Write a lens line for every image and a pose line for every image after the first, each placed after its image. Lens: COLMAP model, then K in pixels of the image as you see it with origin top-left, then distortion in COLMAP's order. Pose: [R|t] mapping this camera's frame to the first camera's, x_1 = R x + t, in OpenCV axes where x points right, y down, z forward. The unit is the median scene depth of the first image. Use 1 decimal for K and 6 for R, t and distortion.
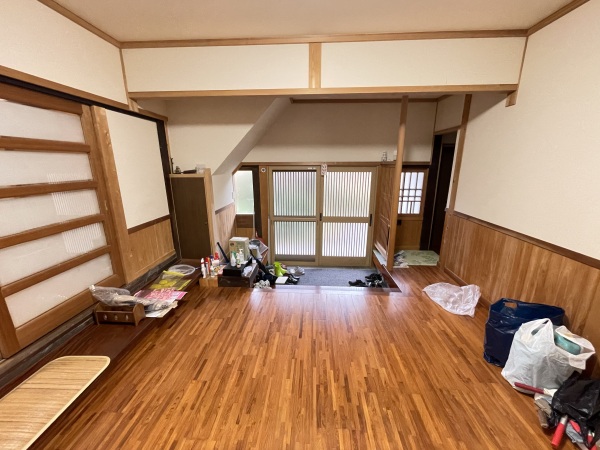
lens RADIAL K [[241.4, 0, 301.6], [0, 241.4, 225.9], [0, 0, 1]] dist [0.000657, -0.000361]
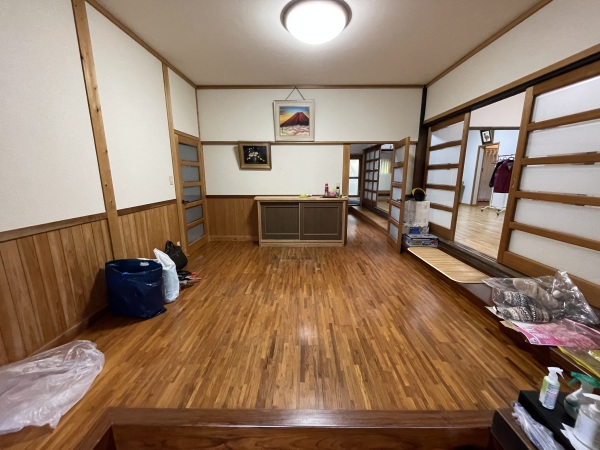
lens RADIAL K [[241.4, 0, 300.1], [0, 241.4, 224.6], [0, 0, 1]] dist [0.000657, -0.000361]
pose [[-0.999270, 0.009145, -0.037094, 0.149565], [-0.008105, 0.898085, 0.439747, -0.303006], [0.037336, 0.439727, -0.897355, 1.731309]]
